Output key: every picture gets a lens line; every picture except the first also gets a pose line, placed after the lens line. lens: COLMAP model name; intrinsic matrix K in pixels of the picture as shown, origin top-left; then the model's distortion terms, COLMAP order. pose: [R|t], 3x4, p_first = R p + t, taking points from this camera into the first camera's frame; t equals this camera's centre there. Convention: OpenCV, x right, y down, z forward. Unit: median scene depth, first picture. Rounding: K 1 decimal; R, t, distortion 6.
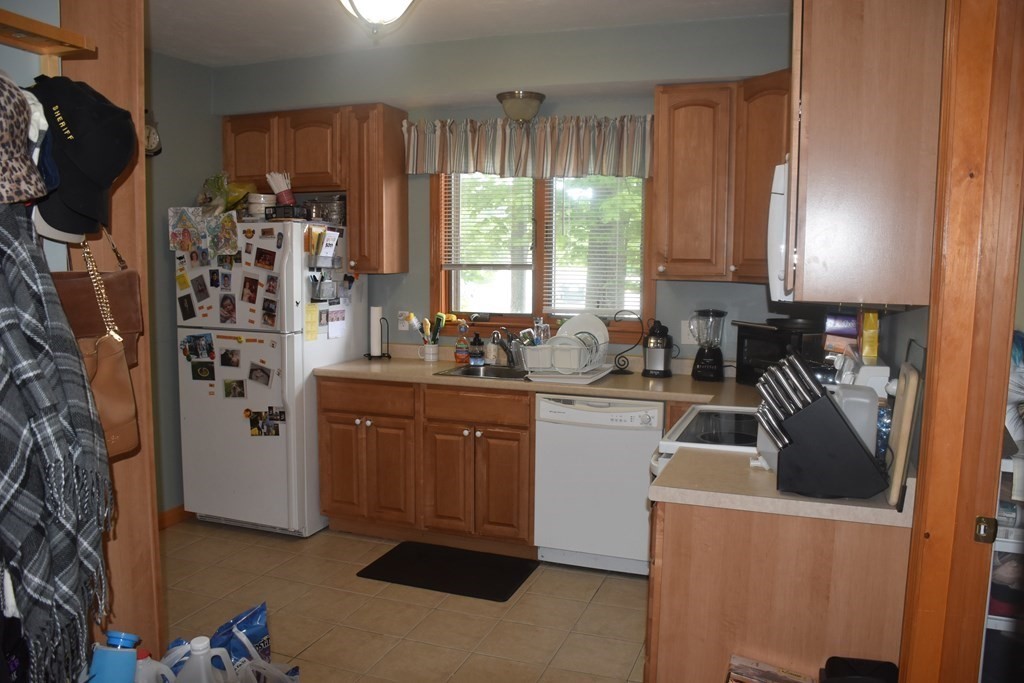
lens RADIAL K [[794.6, 0, 512.0], [0, 794.6, 341.5], [0, 0, 1]] dist [-0.131188, 0.062915]
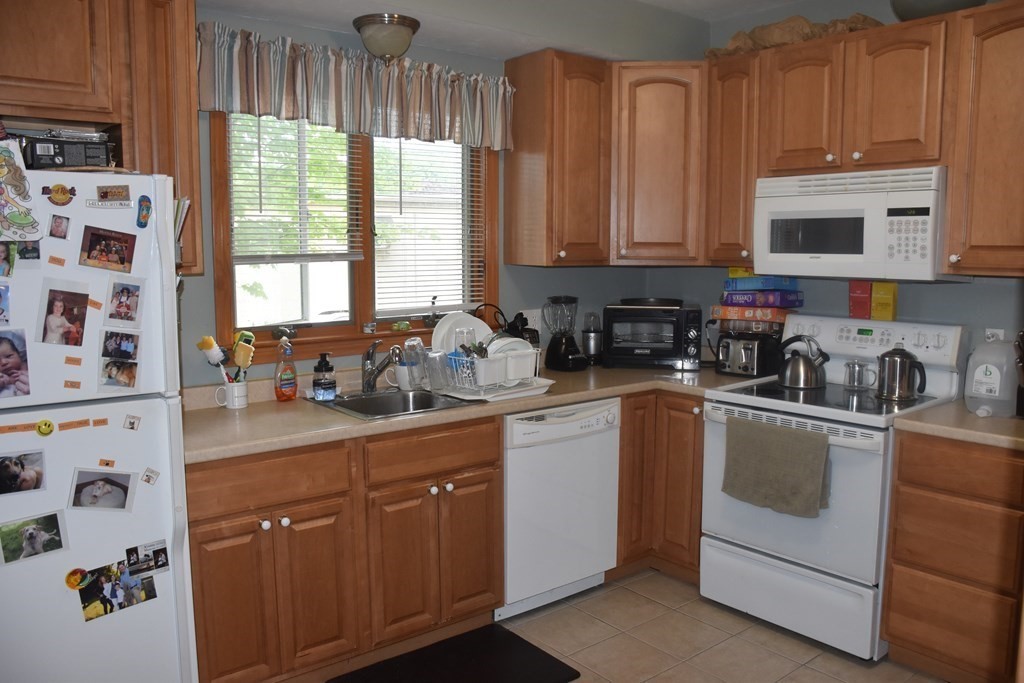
lens RADIAL K [[794.6, 0, 512.0], [0, 794.6, 341.5], [0, 0, 1]] dist [-0.131188, 0.062915]
pose [[0.520140, -0.110861, 0.846855, -0.581738], [0.092977, 0.992997, 0.072886, -0.060052], [-0.849005, 0.040827, 0.526805, 0.538157]]
